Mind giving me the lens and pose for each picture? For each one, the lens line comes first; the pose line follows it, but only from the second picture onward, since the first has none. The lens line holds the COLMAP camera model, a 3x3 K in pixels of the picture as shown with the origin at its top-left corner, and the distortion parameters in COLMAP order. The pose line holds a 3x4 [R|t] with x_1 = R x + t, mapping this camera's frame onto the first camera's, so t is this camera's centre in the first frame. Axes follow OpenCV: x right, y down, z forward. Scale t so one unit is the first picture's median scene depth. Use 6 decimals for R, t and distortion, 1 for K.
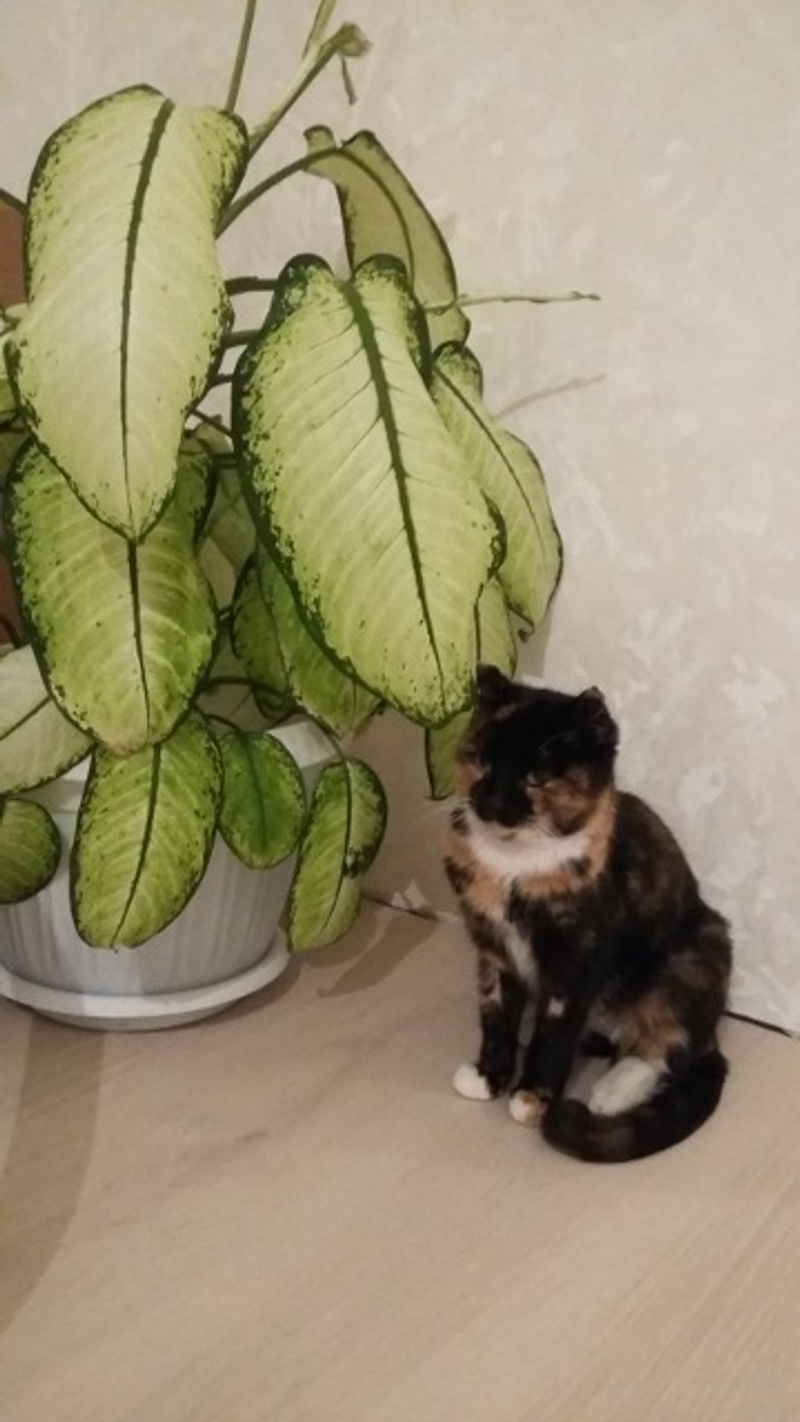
lens RADIAL K [[1258.2, 0, 400.0], [0, 1258.2, 711.0], [0, 0, 1]] dist [0.096609, -0.210819]
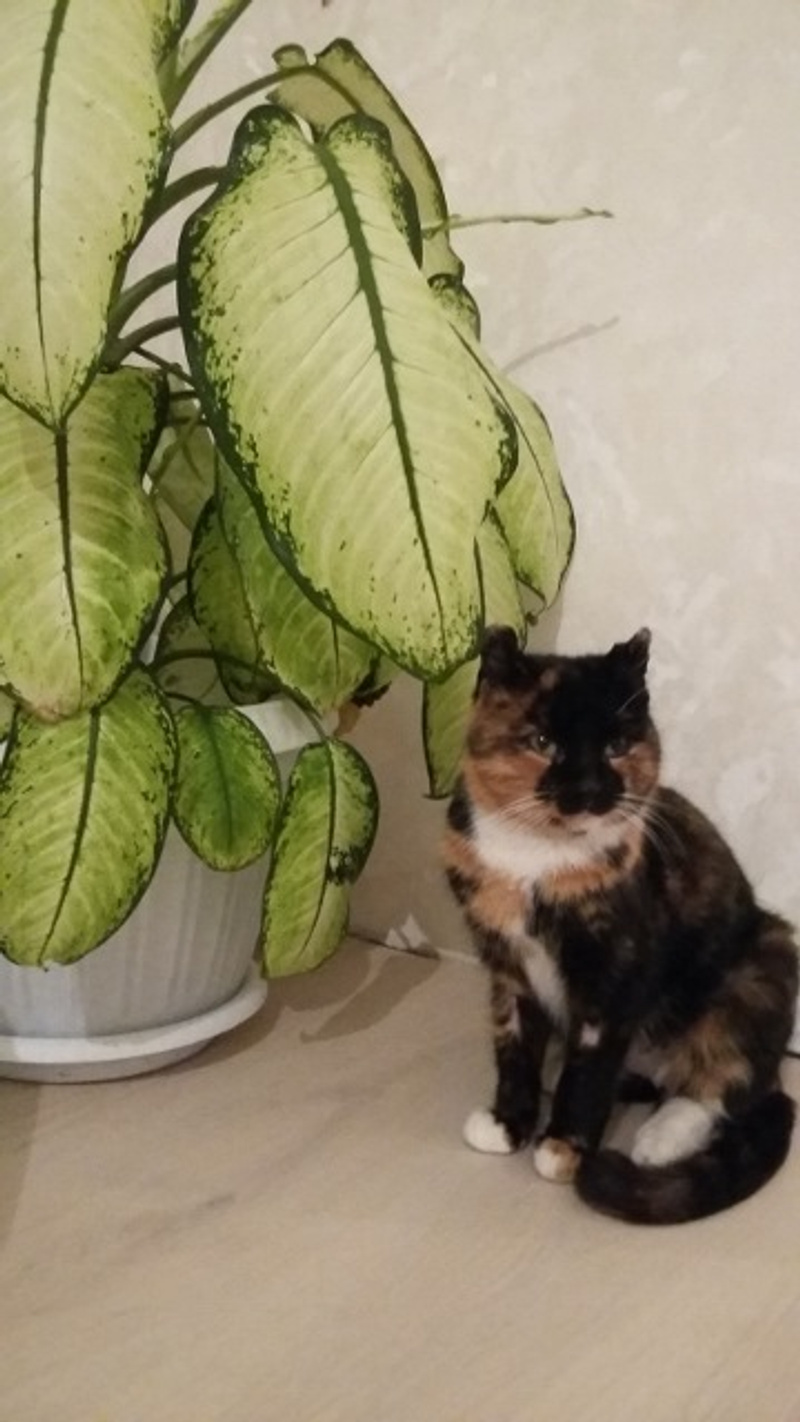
lens RADIAL K [[1258.2, 0, 400.0], [0, 1258.2, 711.0], [0, 0, 1]] dist [0.096609, -0.210819]
pose [[0.999840, -0.016831, 0.006029, 0.000115], [0.017235, 0.997058, -0.074693, 0.093800], [-0.004754, 0.074785, 0.997188, 0.186368]]
